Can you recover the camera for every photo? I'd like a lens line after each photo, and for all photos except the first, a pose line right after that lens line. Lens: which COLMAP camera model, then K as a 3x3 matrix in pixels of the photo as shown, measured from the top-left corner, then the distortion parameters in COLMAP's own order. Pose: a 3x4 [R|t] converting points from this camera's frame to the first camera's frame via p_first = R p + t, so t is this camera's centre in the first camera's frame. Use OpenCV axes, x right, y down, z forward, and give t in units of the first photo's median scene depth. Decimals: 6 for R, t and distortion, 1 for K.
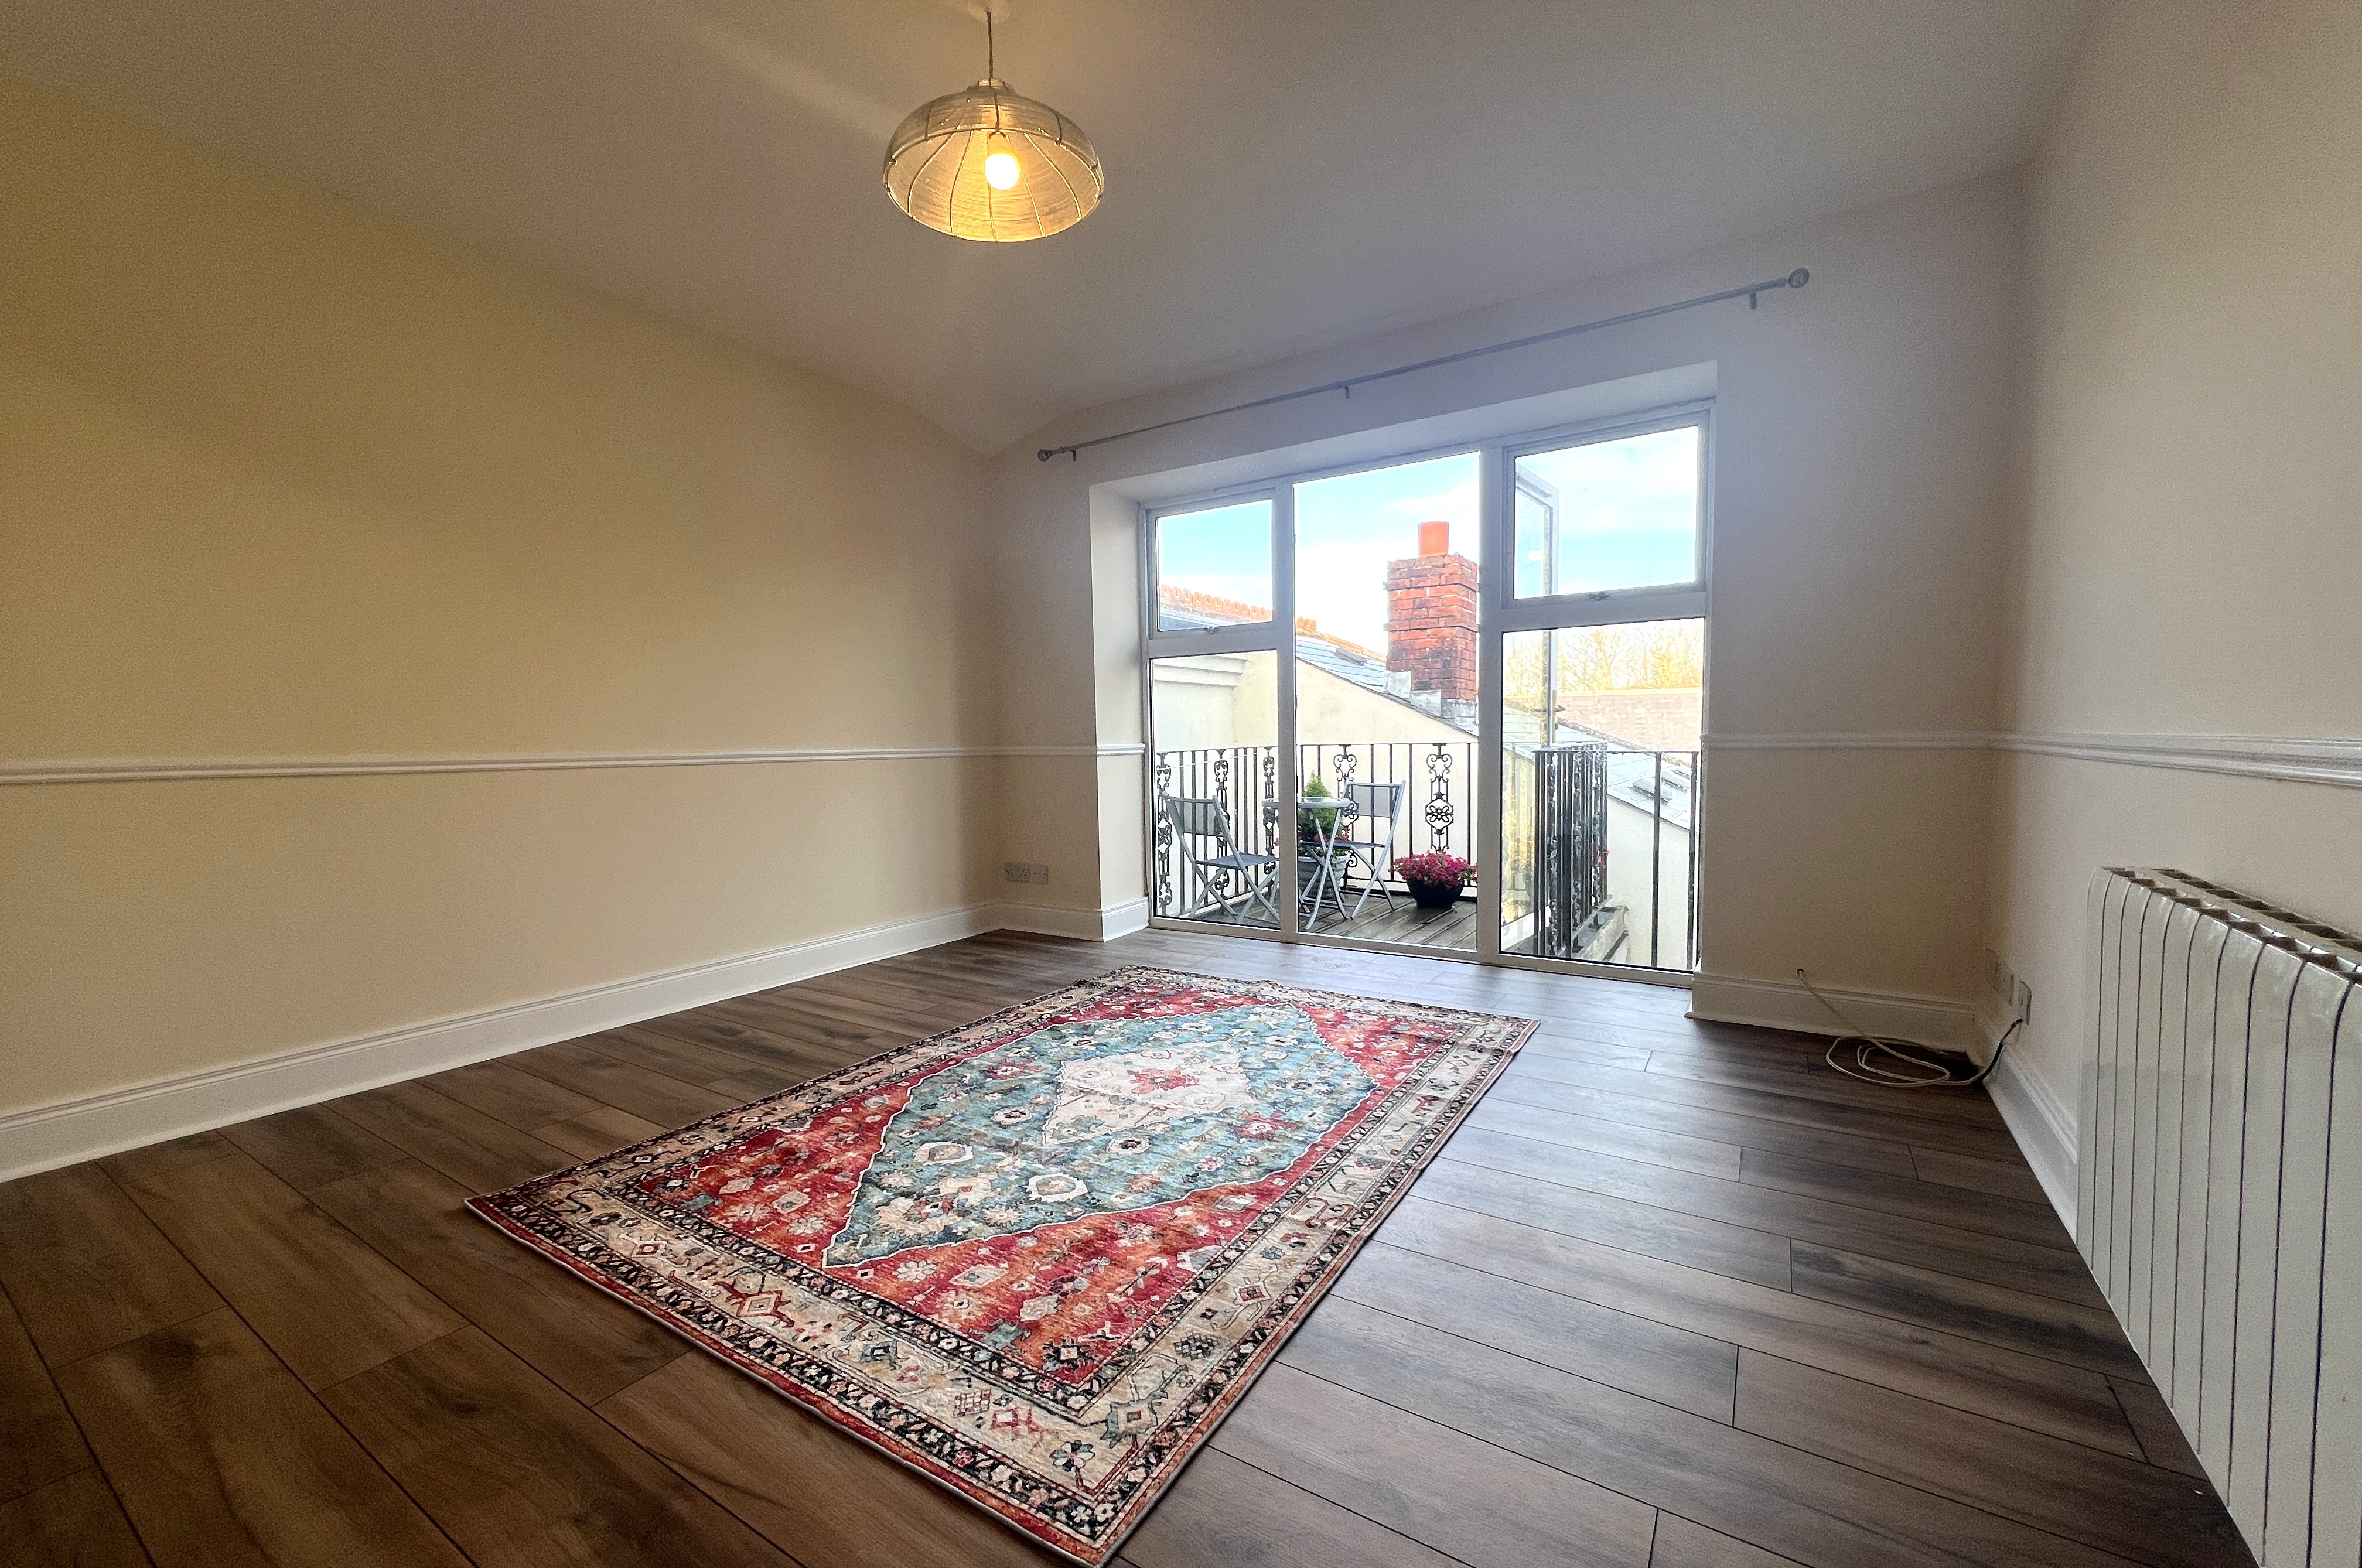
lens RADIAL K [[929.2, 0, 1183.6], [0, 929.2, 794.2], [0, 0, 1]] dist [-0.001805, -0.000262]
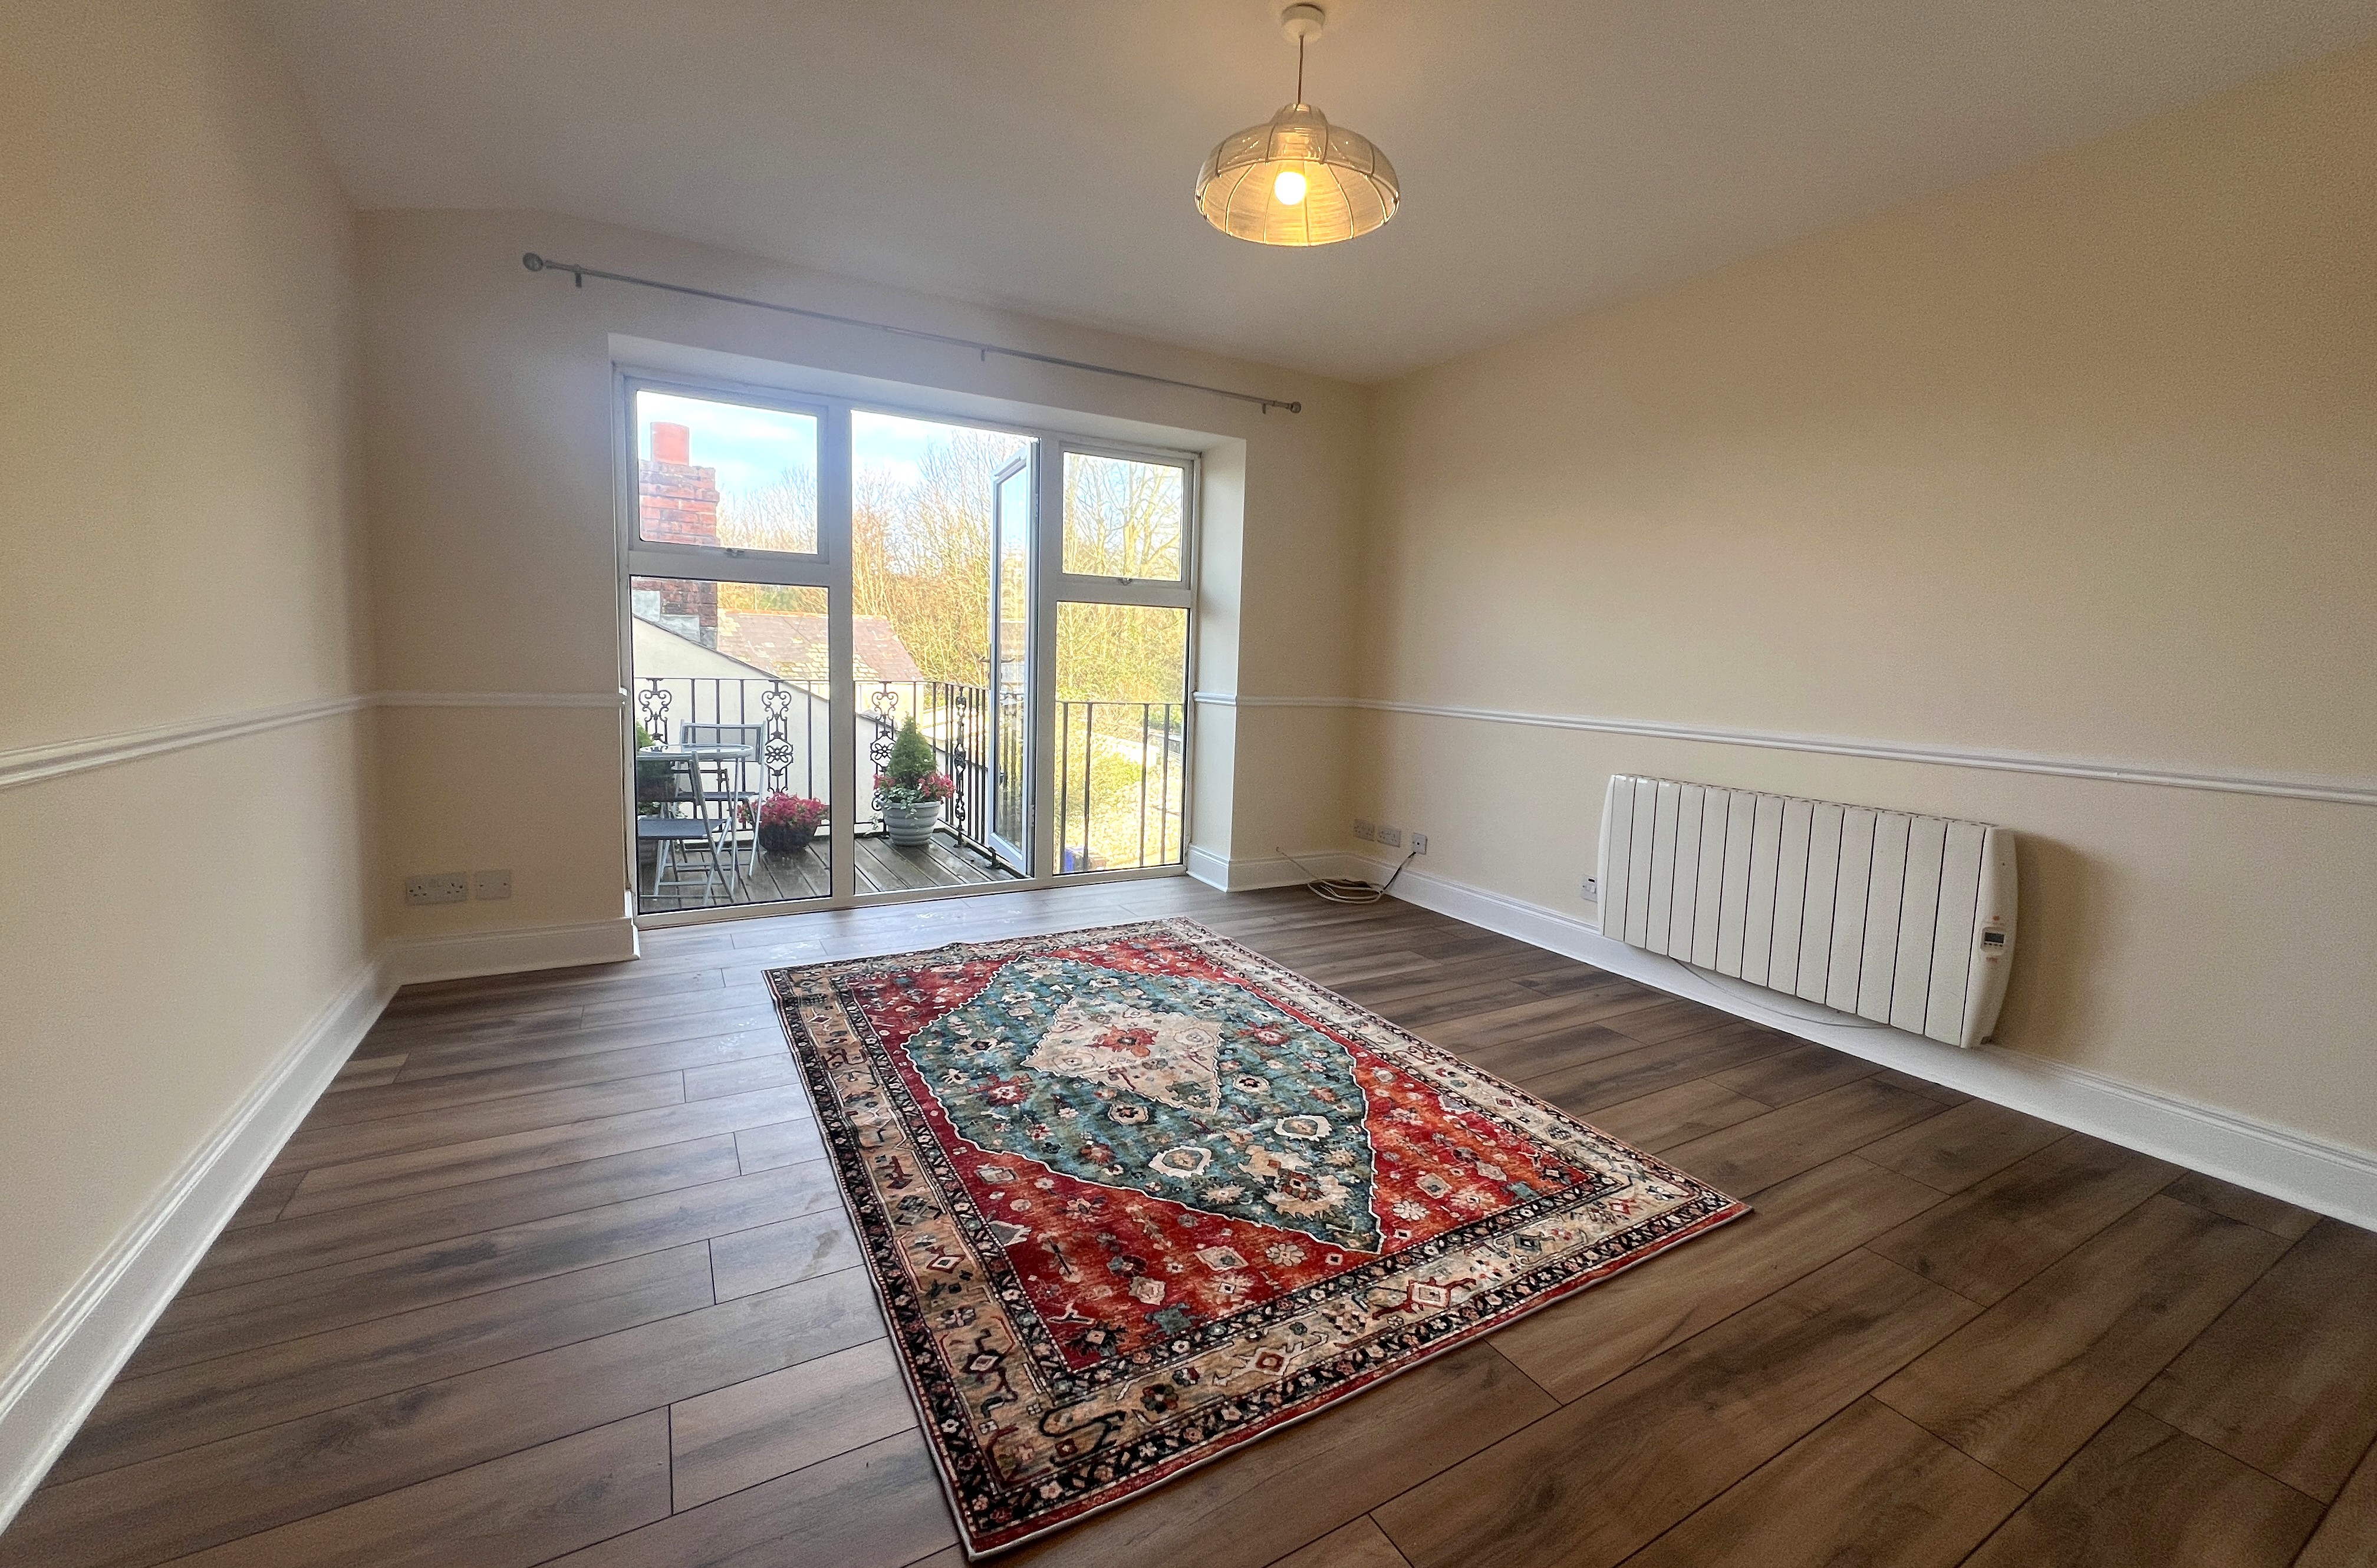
lens RADIAL K [[935.1, 0, 1170.0], [0, 935.1, 729.0], [0, 0, 1]] dist [-0.001805, -0.000262]
pose [[0.480684, -0.035584, 0.876171, -0.842763], [0.014243, 0.999361, 0.032774, -0.068723], [-0.876778, -0.003275, 0.480884, 0.425734]]
